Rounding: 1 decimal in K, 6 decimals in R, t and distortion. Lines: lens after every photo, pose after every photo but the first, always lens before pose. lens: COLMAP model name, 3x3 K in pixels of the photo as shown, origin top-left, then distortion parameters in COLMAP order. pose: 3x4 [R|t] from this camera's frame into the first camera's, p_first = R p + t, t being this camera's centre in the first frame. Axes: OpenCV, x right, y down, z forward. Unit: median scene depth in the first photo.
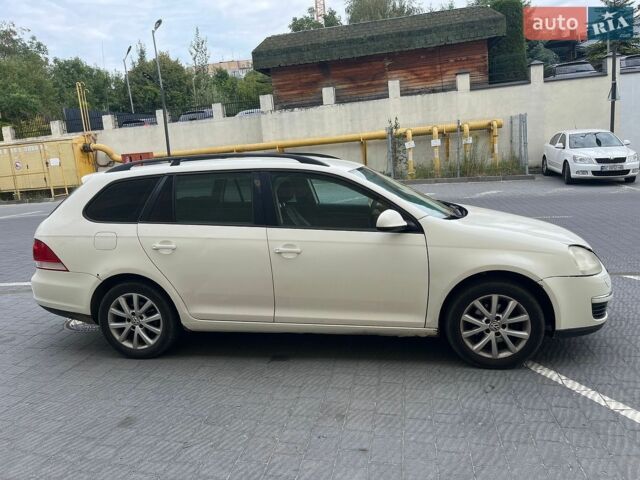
lens RADIAL K [[488.1, 0, 320.0], [0, 488.1, 240.0], [0, 0, 1]] dist [0.057320, -0.086781]
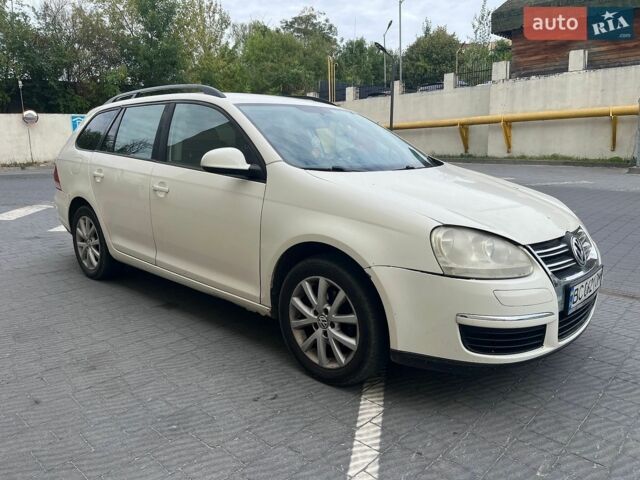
lens RADIAL K [[488.1, 0, 320.0], [0, 488.1, 240.0], [0, 0, 1]] dist [0.057320, -0.086781]
pose [[0.843157, 0.159343, -0.513514, 0.125797], [-0.139962, 0.987196, 0.076516, 0.000935], [0.519132, 0.007357, 0.854663, 0.070719]]
